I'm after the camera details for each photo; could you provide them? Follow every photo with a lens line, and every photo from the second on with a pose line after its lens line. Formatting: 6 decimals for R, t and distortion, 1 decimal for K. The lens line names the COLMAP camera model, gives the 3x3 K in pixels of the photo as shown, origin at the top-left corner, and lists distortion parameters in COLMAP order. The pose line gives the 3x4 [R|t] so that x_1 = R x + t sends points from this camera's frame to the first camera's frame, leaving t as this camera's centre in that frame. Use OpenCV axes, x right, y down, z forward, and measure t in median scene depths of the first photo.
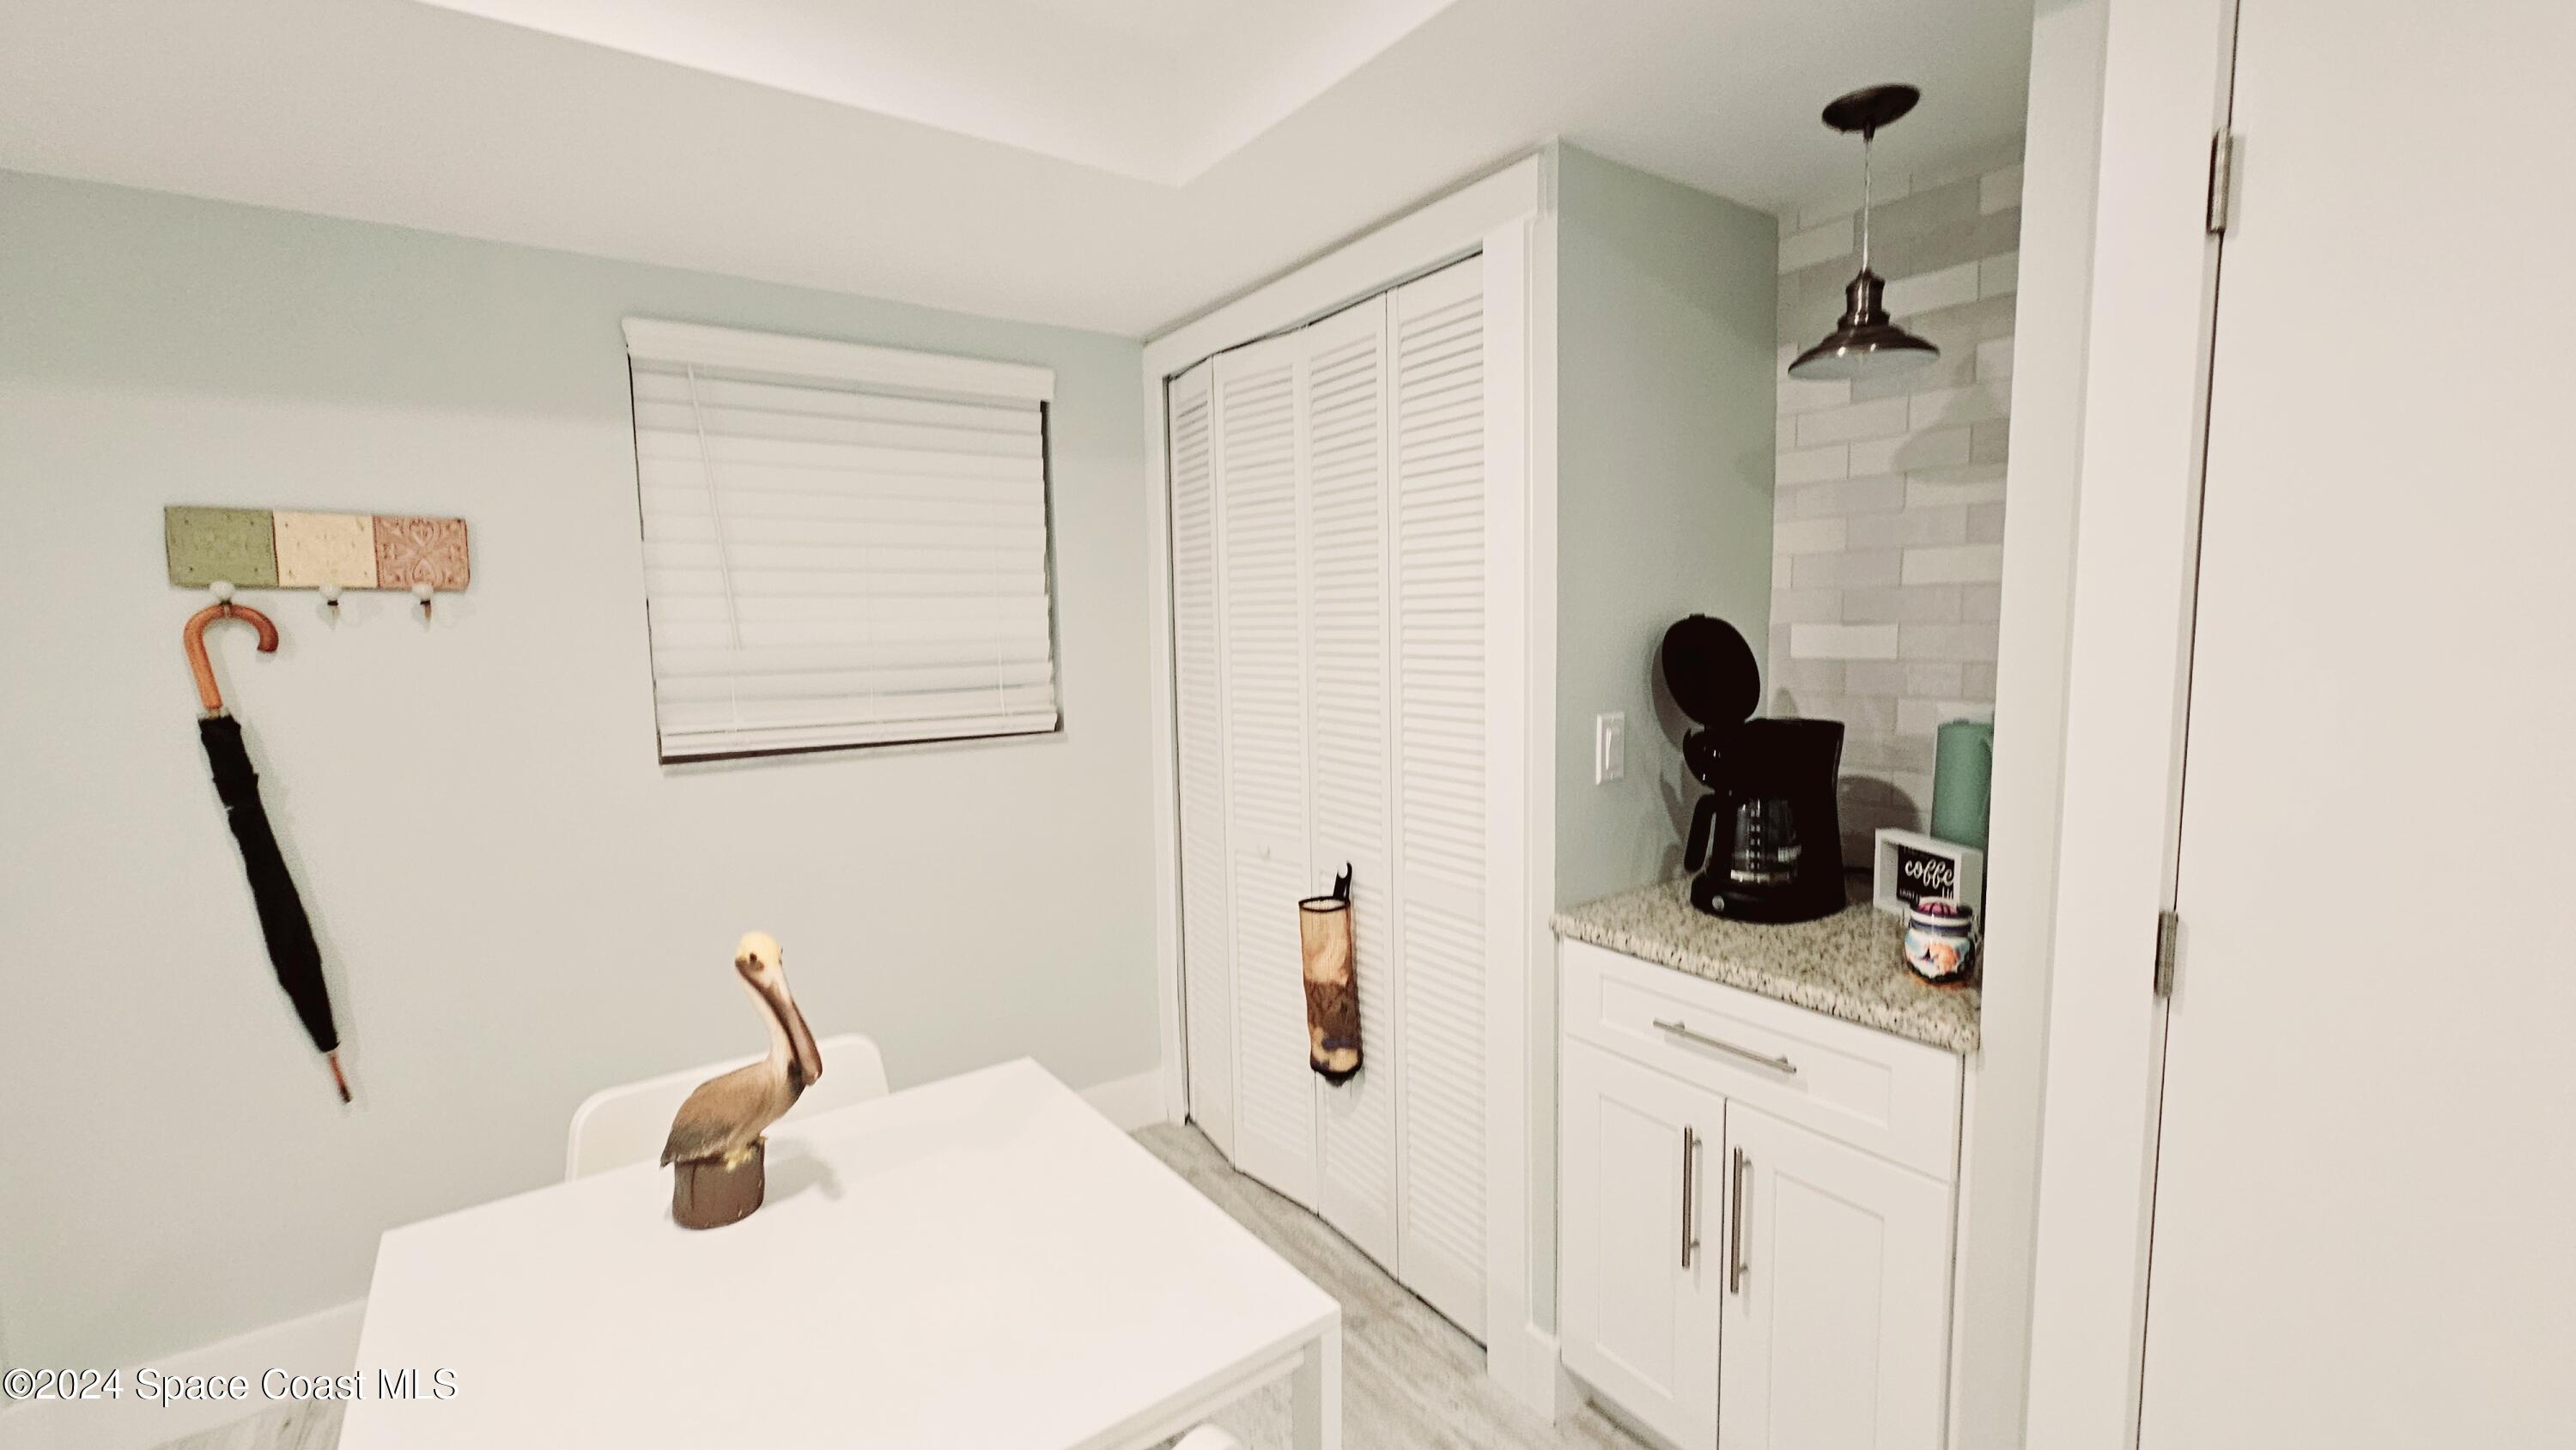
lens RADIAL K [[1049.3, 0, 1280.8], [0, 1049.3, 730.2], [0, 0, 1]] dist [-0.001172, 0.000033]
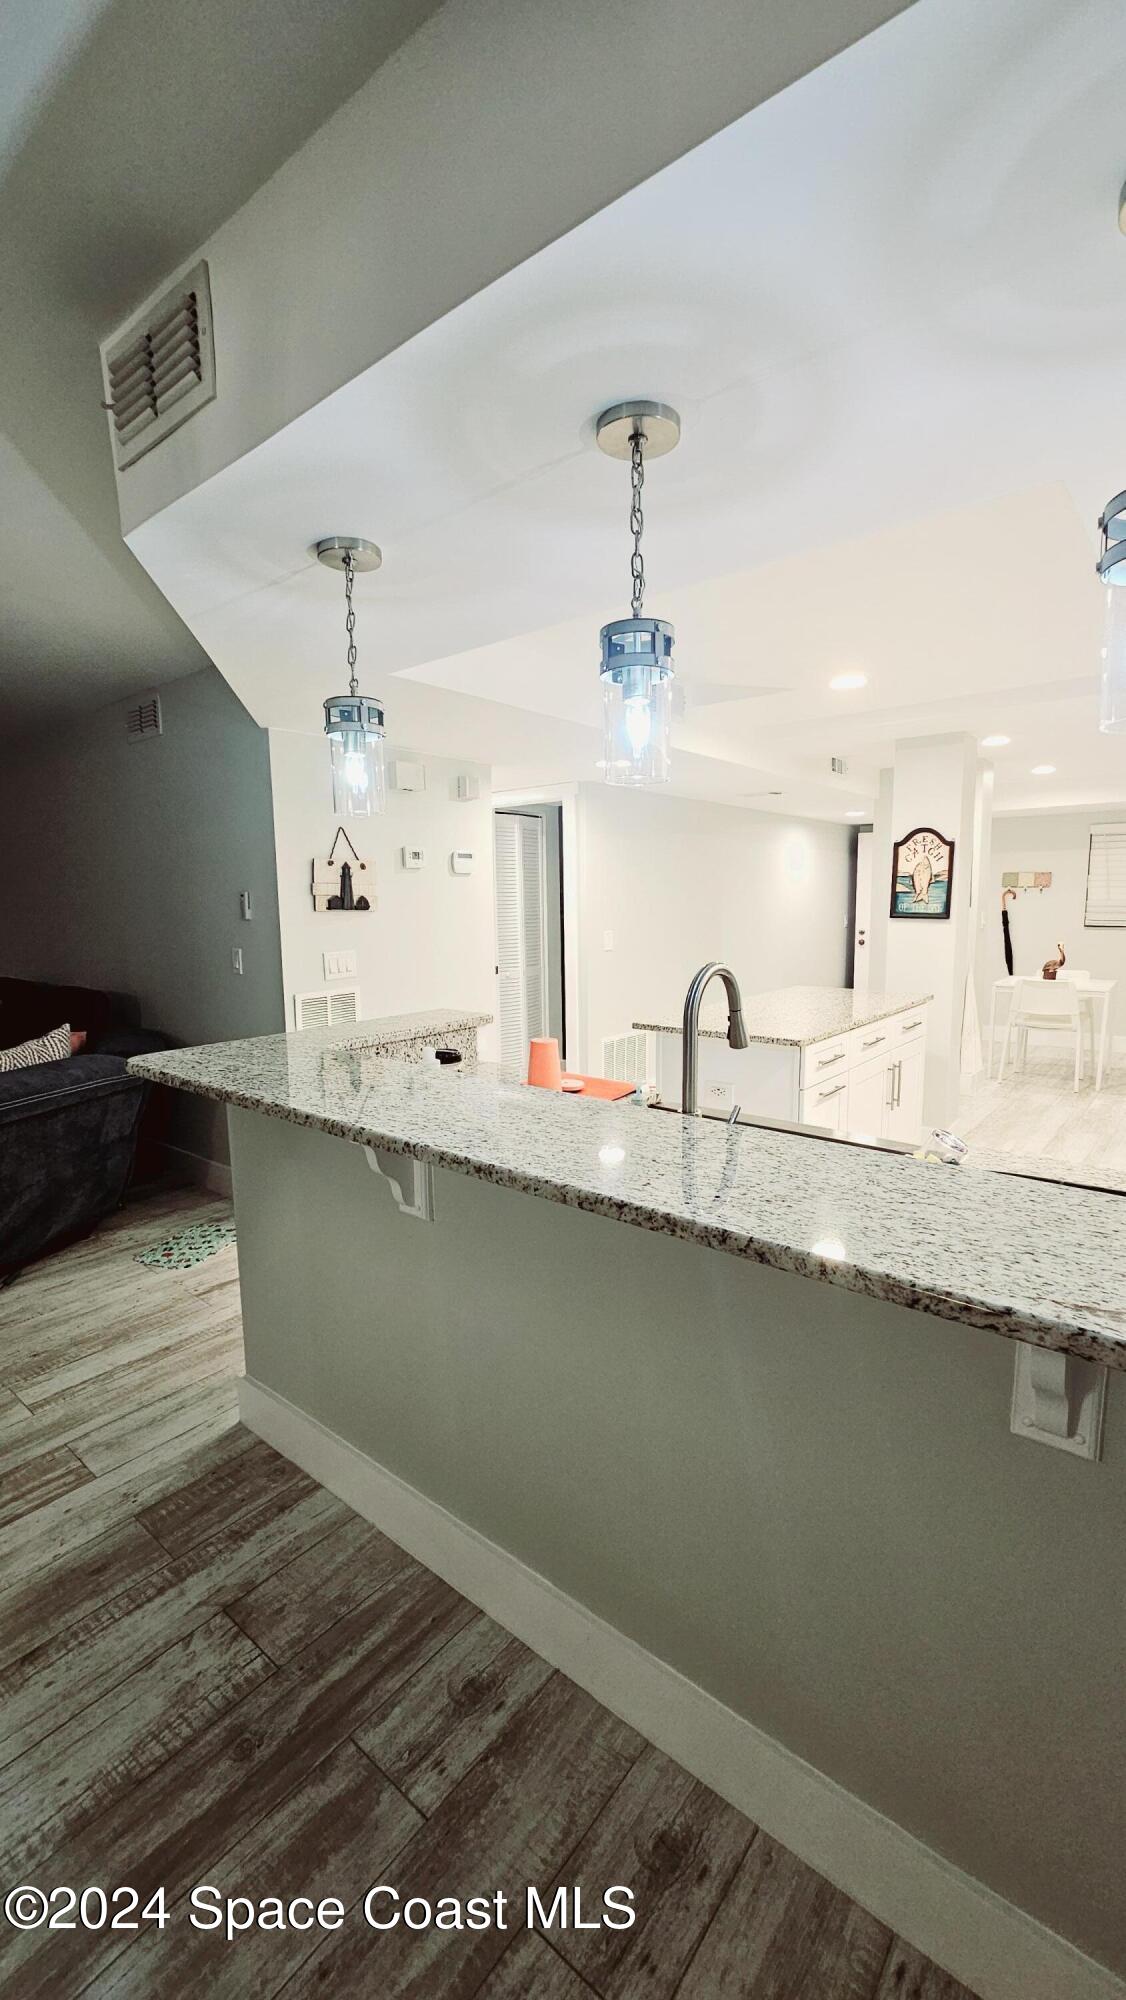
lens RADIAL K [[814.7, 0, 561.0], [0, 814.7, 1004.6], [0, 0, 1]] dist [-0.001172, 0.000033]
pose [[0.261316, 0.137357, -0.955430, 2.441305], [-0.094306, 0.988721, 0.116350, 0.189146], [0.960636, 0.059698, 0.271322, -2.286545]]
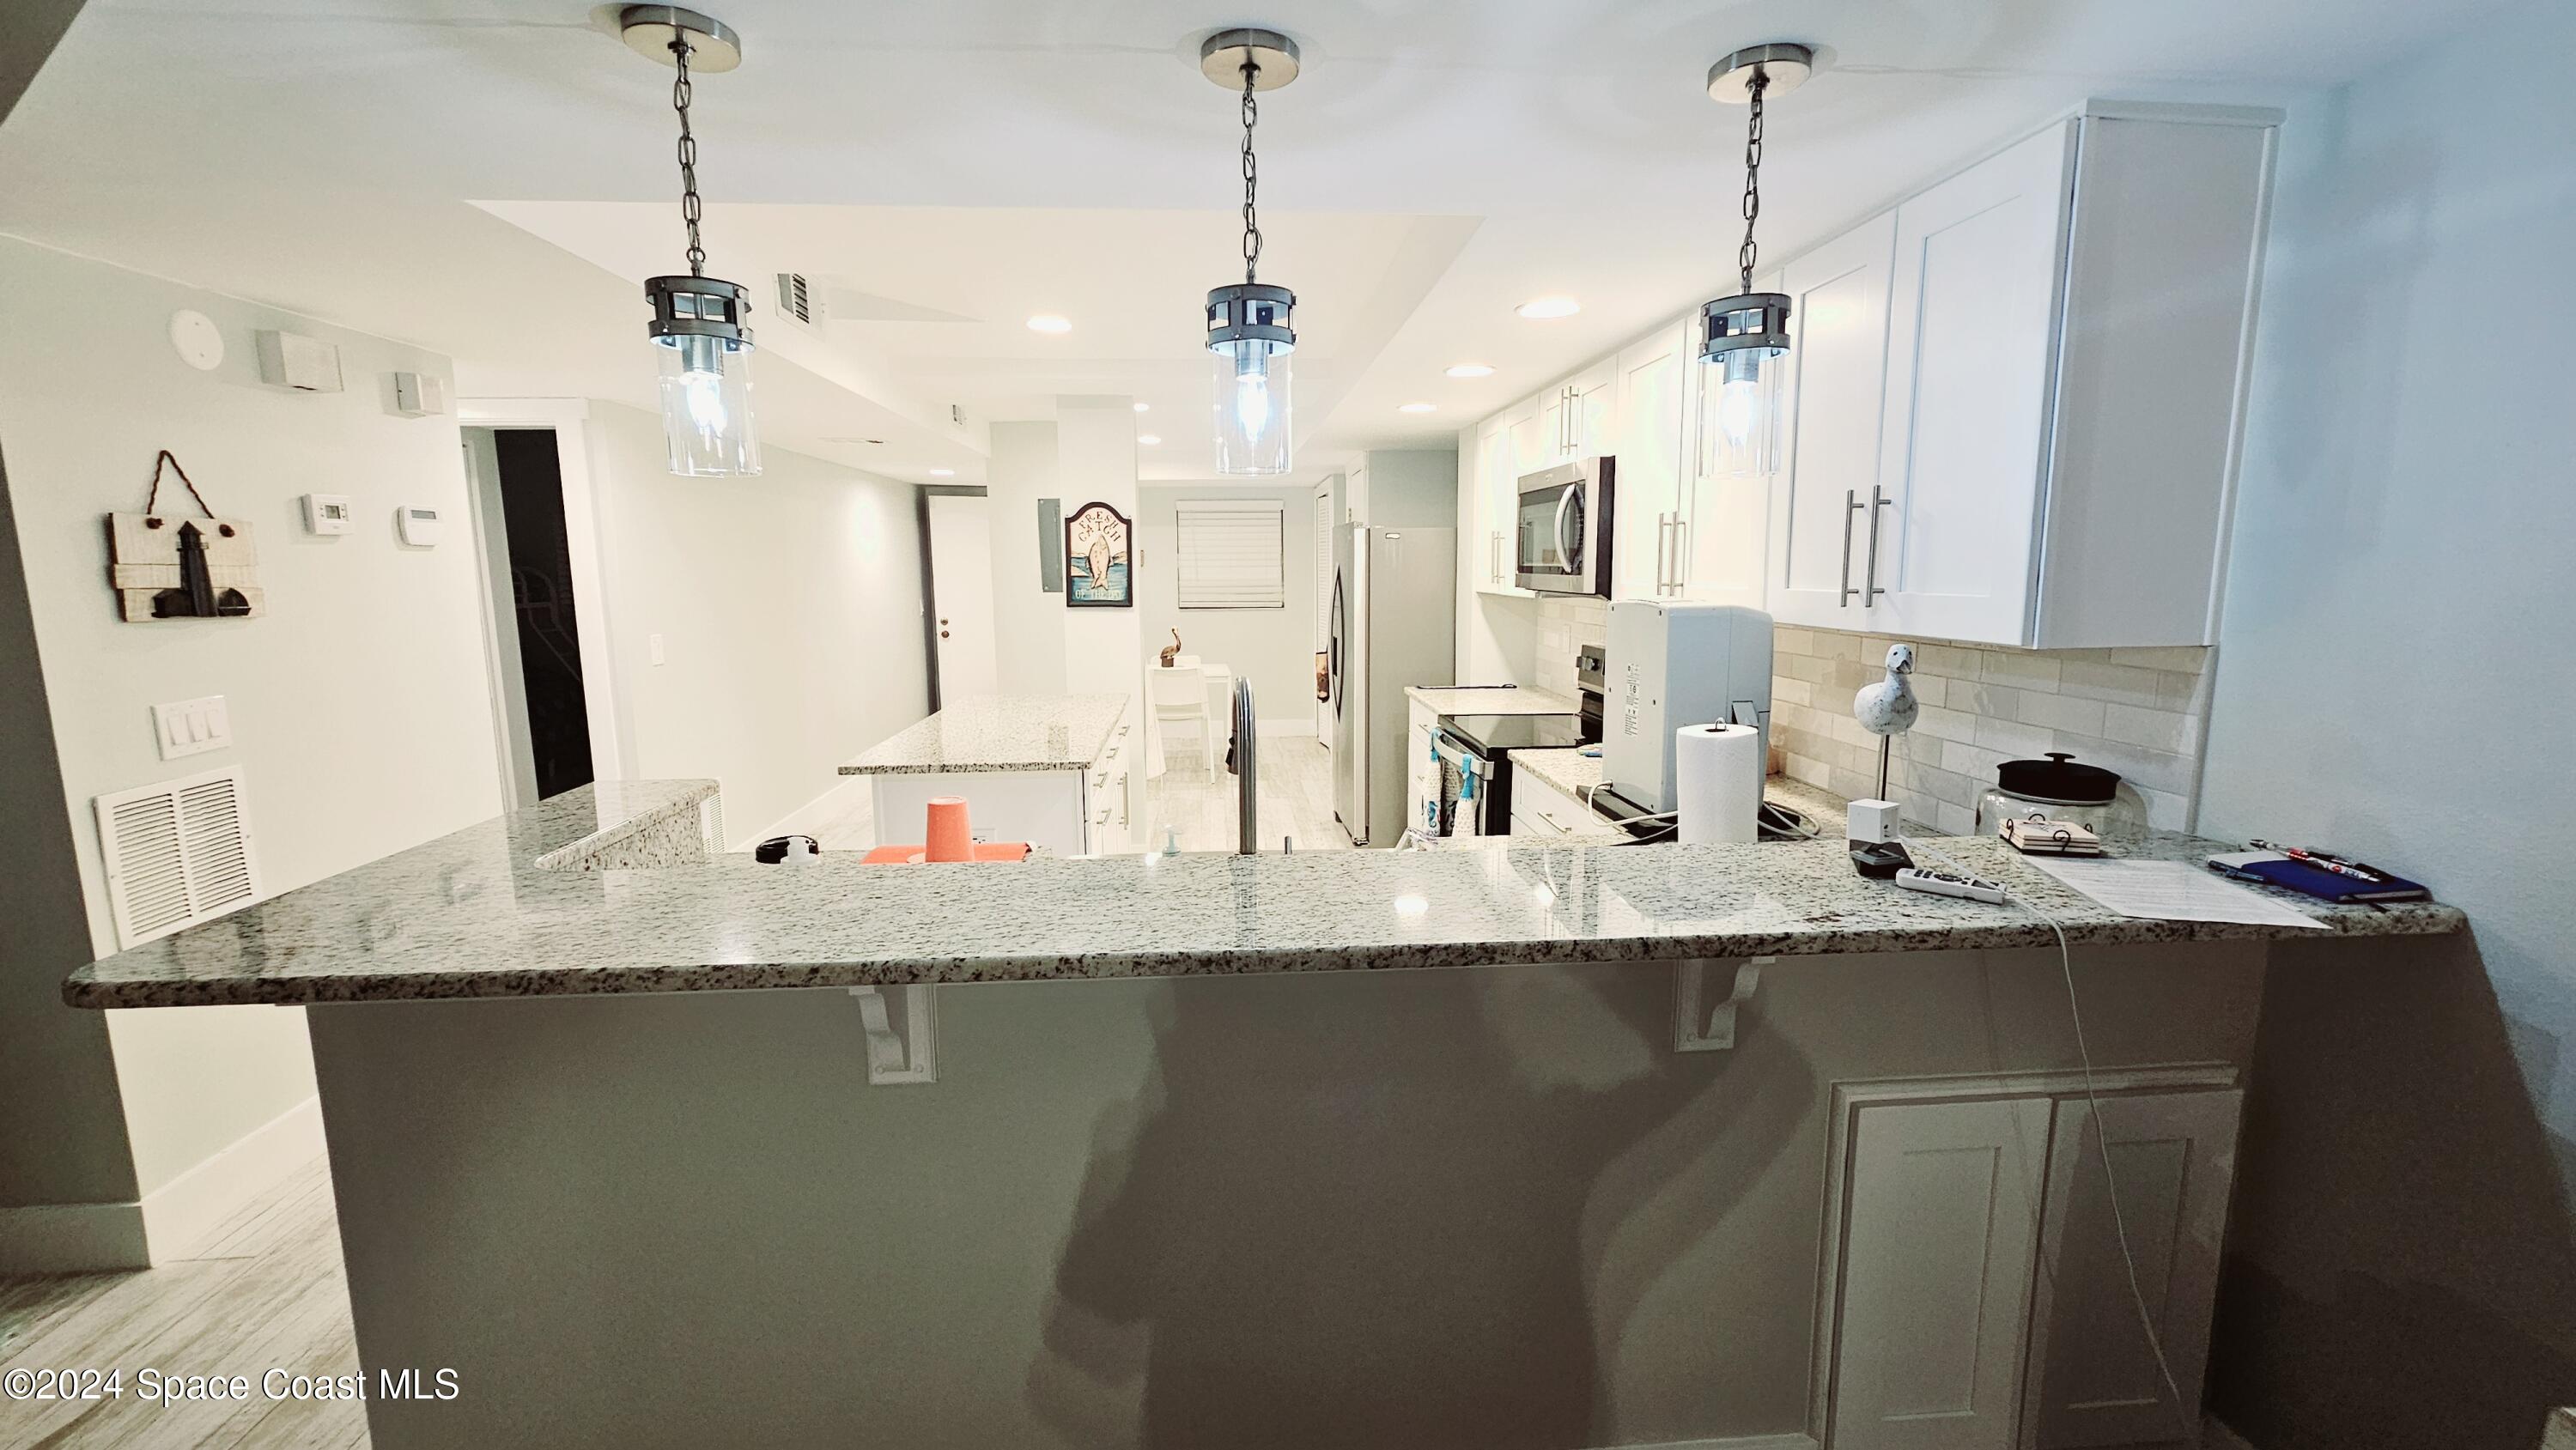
lens RADIAL K [[1049.3, 0, 1297.0], [0, 1049.3, 725.3], [0, 0, 1]] dist [-0.001172, 0.000033]
pose [[0.856985, 0.087341, -0.507885, 2.216718], [-0.060619, 0.995776, 0.068958, 0.202617], [0.511763, -0.028309, 0.858660, -2.654630]]
